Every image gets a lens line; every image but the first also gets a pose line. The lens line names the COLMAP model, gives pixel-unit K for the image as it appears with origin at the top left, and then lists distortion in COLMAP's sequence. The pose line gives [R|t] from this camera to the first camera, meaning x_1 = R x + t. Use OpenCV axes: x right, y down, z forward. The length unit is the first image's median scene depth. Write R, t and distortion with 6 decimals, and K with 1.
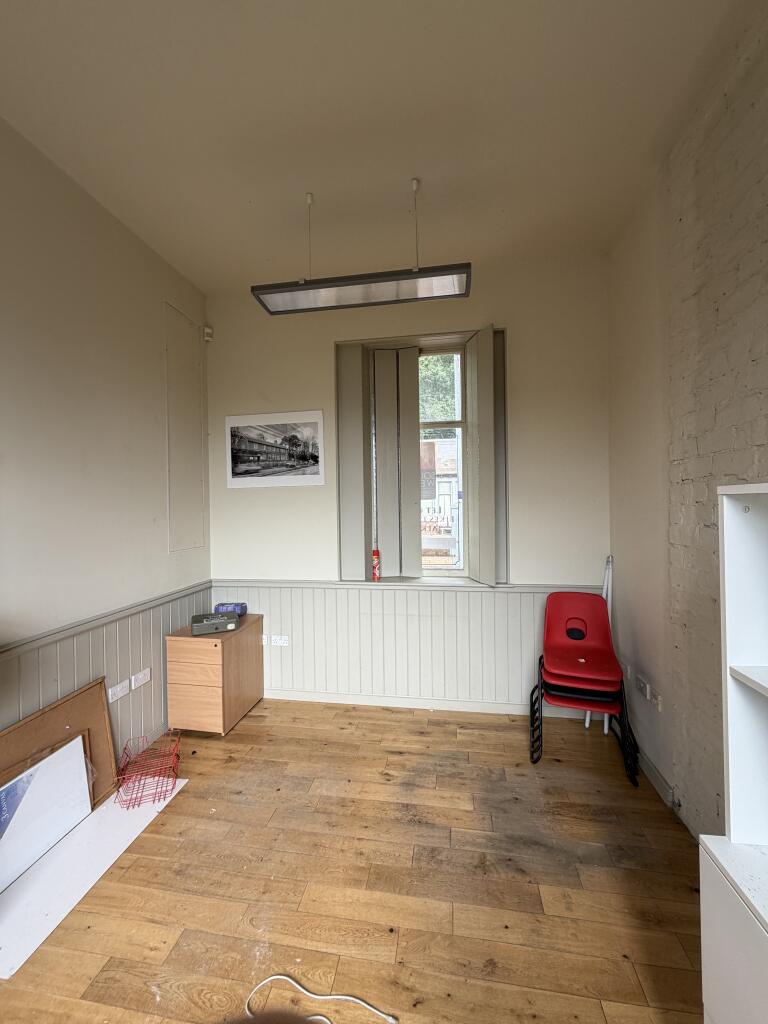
lens RADIAL K [[412.9, 0, 387.4], [0, 412.9, 511.3], [0, 0, 1]] dist [0.001697, -0.000873]
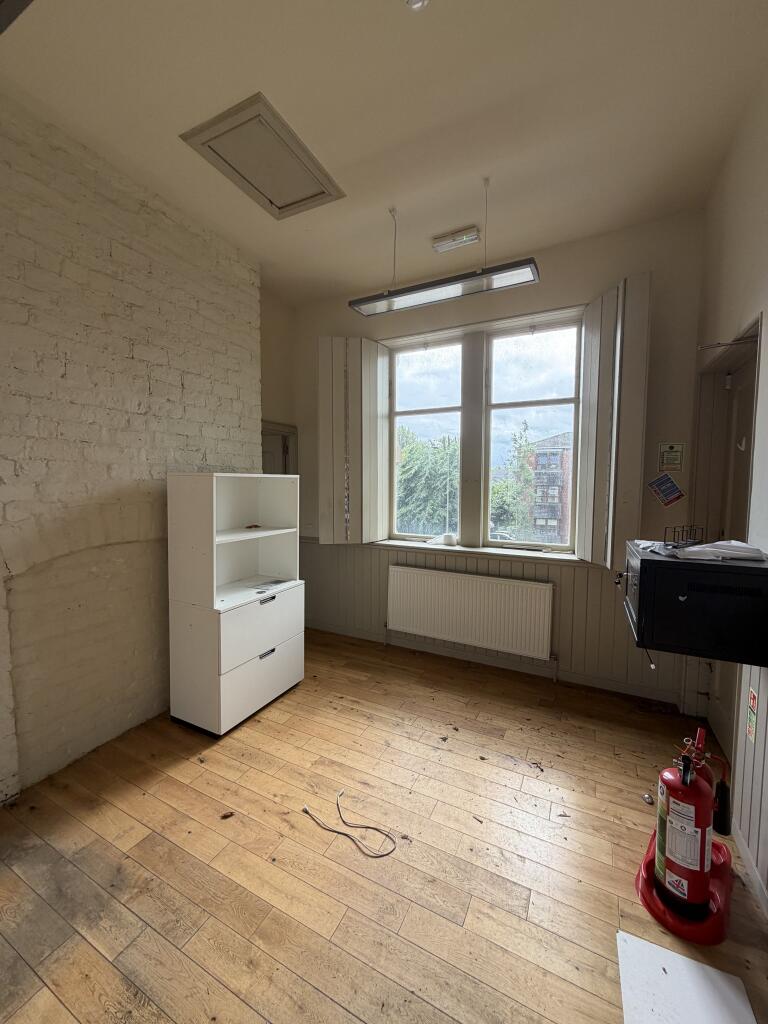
lens RADIAL K [[412.9, 0, 378.4], [0, 412.9, 507.4], [0, 0, 1]] dist [0.001697, -0.000873]
pose [[-0.946617, -0.021896, 0.321616, -0.519323], [0.000398, 0.997610, 0.069090, -0.017291], [-0.322360, 0.065530, -0.944346, 1.648551]]
